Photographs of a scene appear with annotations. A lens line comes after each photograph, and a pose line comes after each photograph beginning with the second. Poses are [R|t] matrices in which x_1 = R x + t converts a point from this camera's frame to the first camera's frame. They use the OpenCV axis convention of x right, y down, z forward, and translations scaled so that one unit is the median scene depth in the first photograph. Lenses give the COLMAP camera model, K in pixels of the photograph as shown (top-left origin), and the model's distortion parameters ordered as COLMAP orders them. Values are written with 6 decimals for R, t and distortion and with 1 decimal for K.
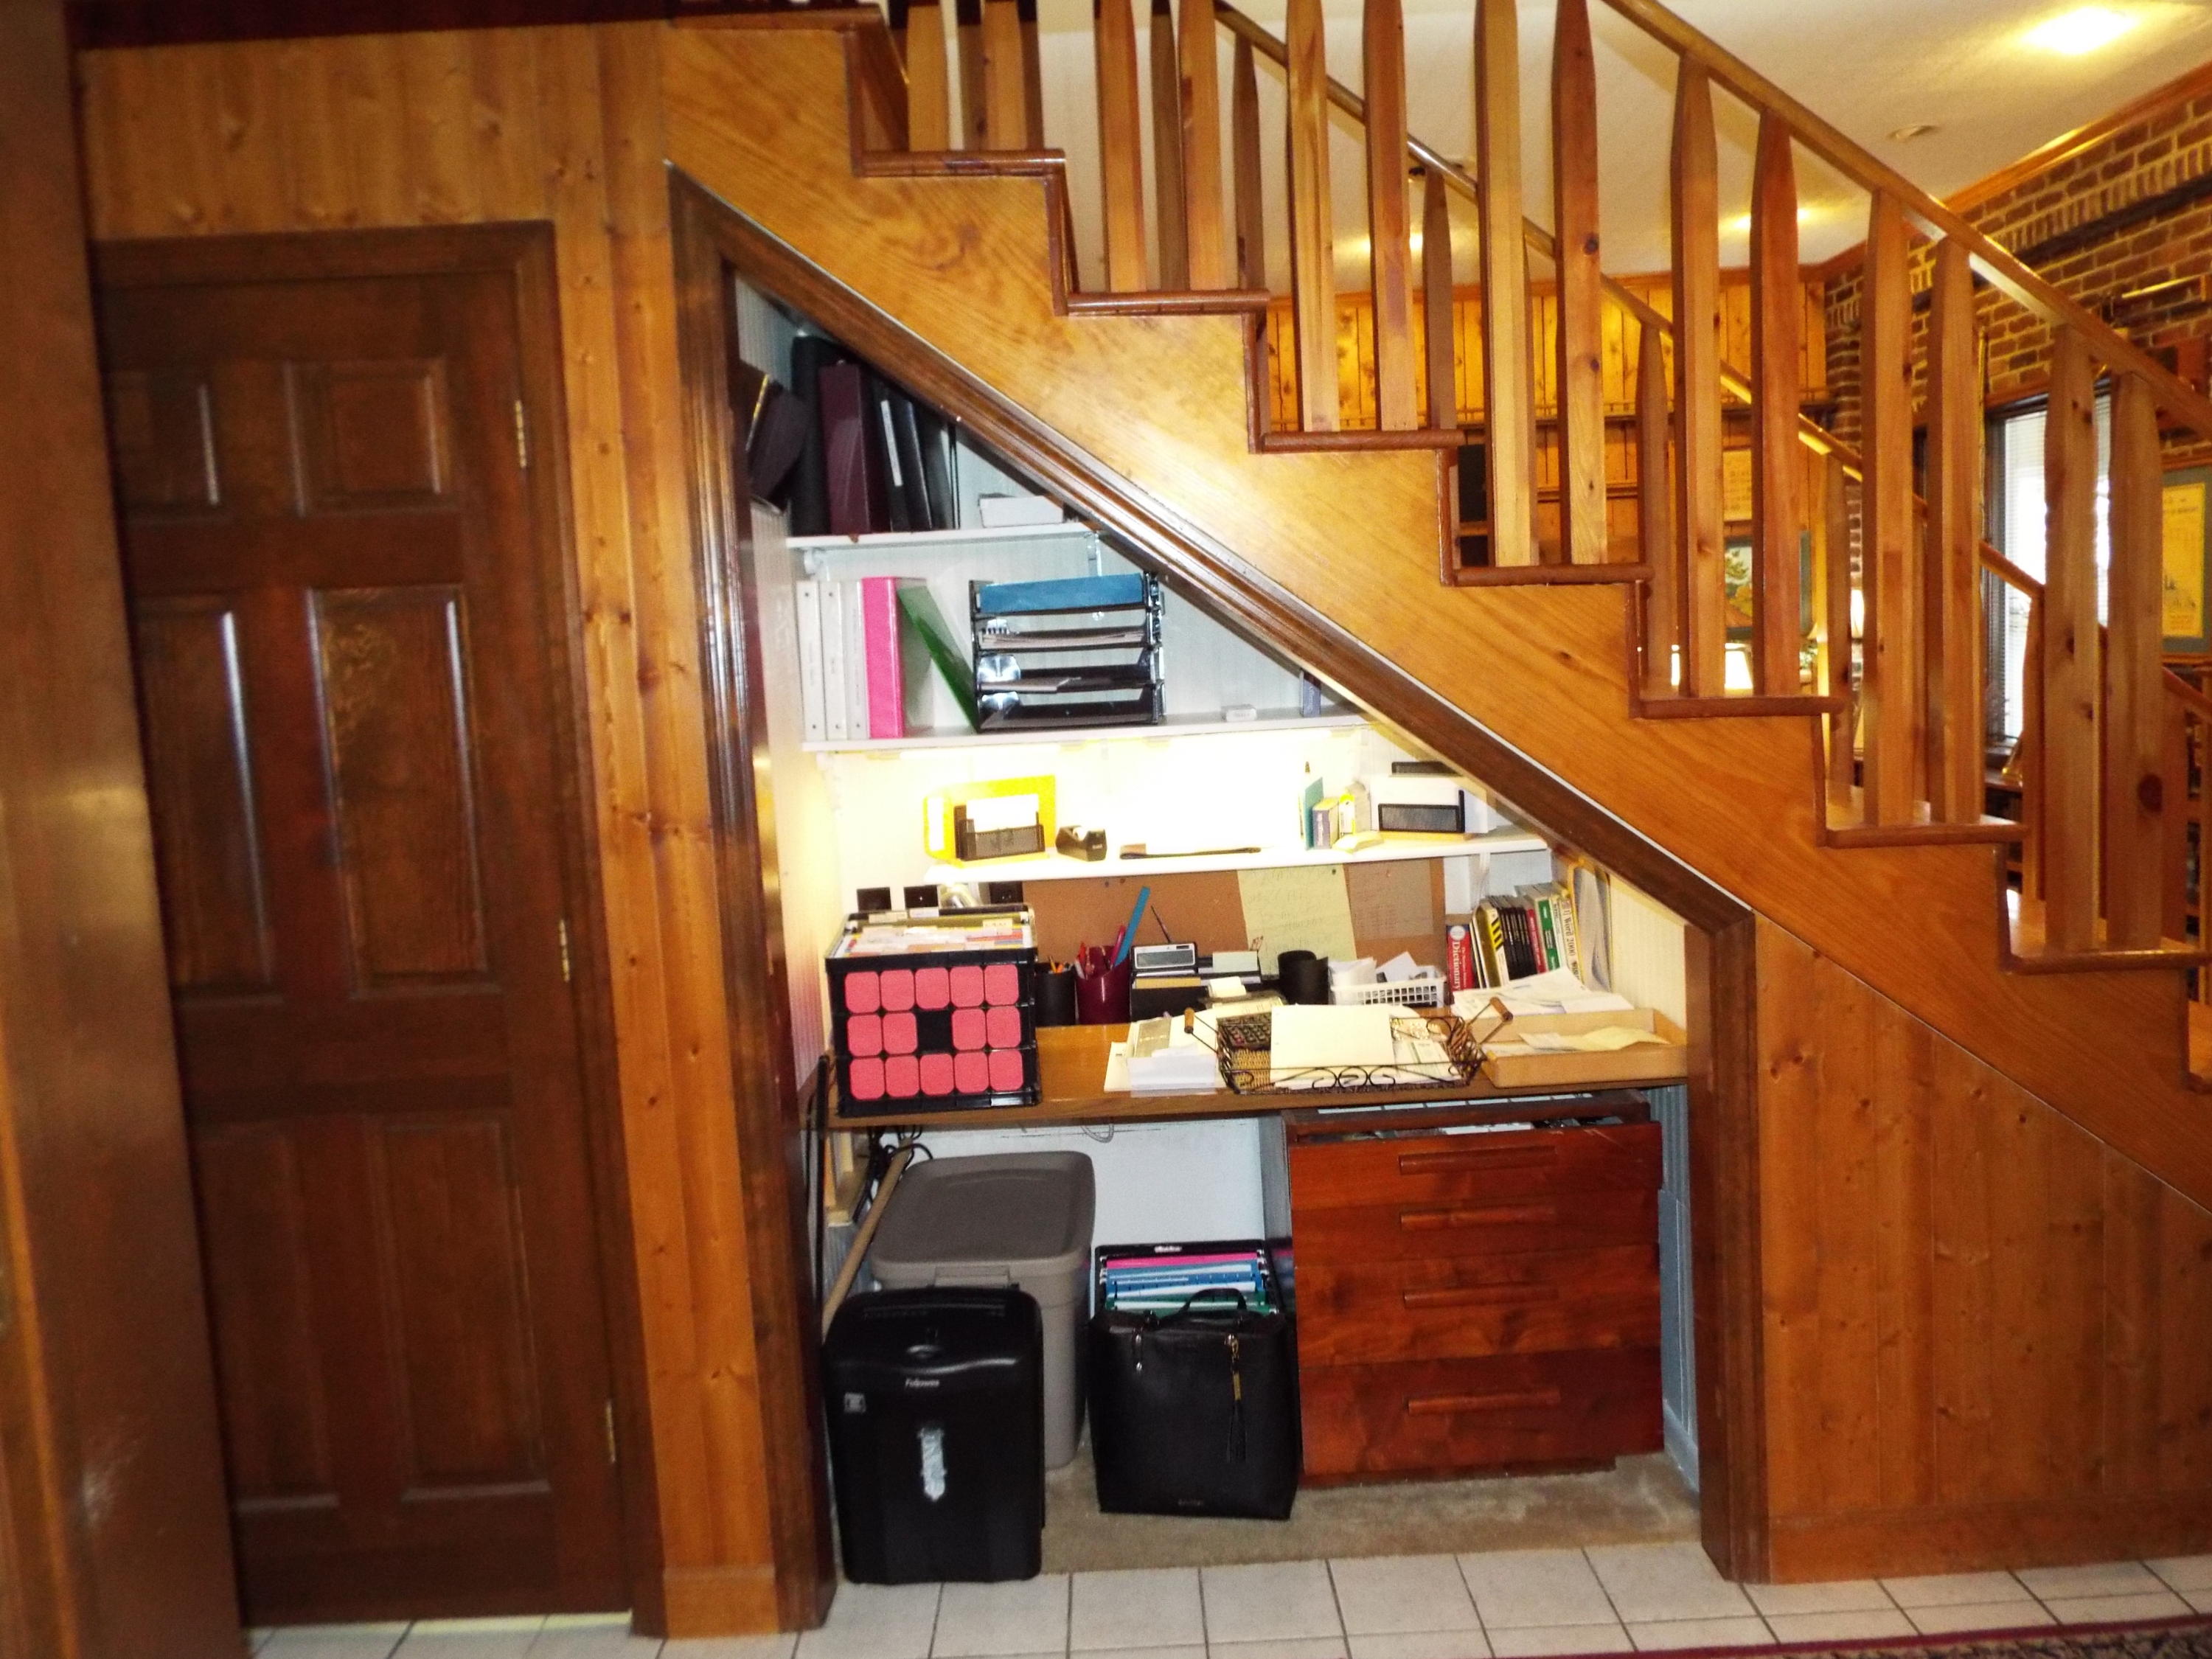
lens RADIAL K [[1624.8, 0, 1134.3], [0, 1624.8, 811.5], [0, 0, 1]] dist [0.004204, 0.000318]
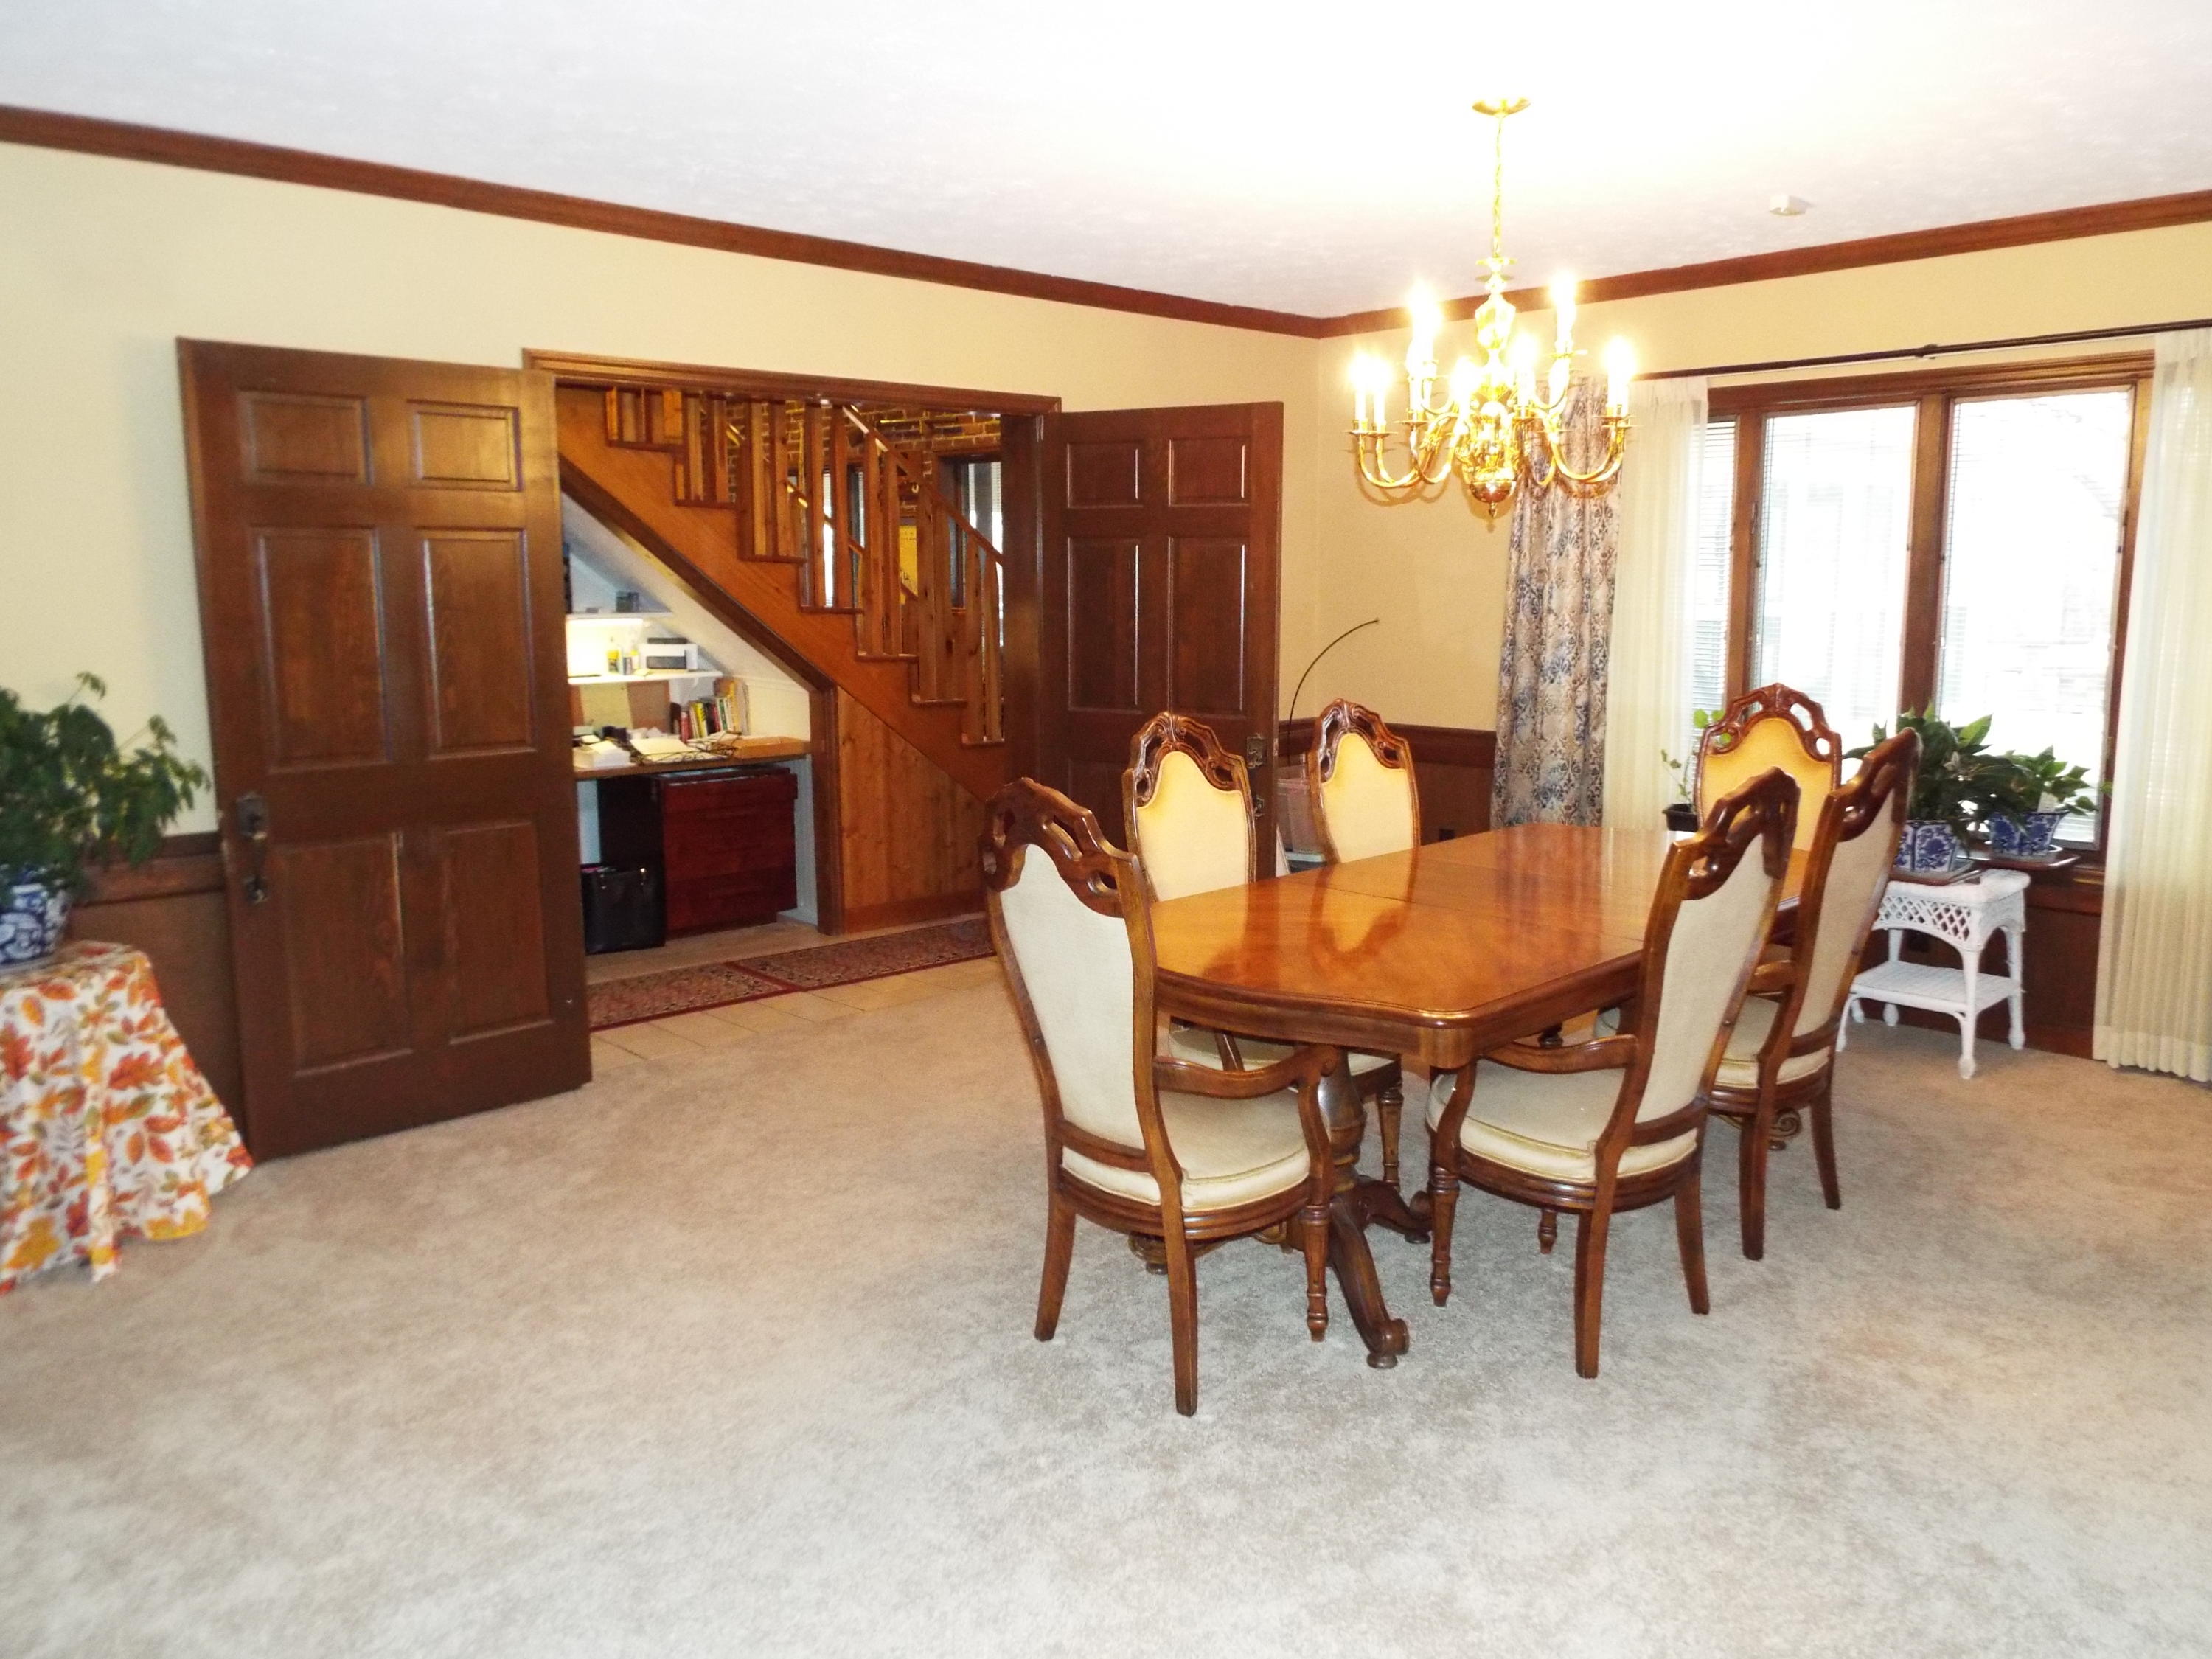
lens RADIAL K [[1624.8, 0, 1134.3], [0, 1624.8, 811.5], [0, 0, 1]] dist [0.004204, 0.000318]
pose [[0.731433, -0.042815, 0.680568, -1.096429], [0.030987, 0.999083, 0.029550, 0.201475], [-0.681209, -0.000525, 0.732089, -1.320484]]
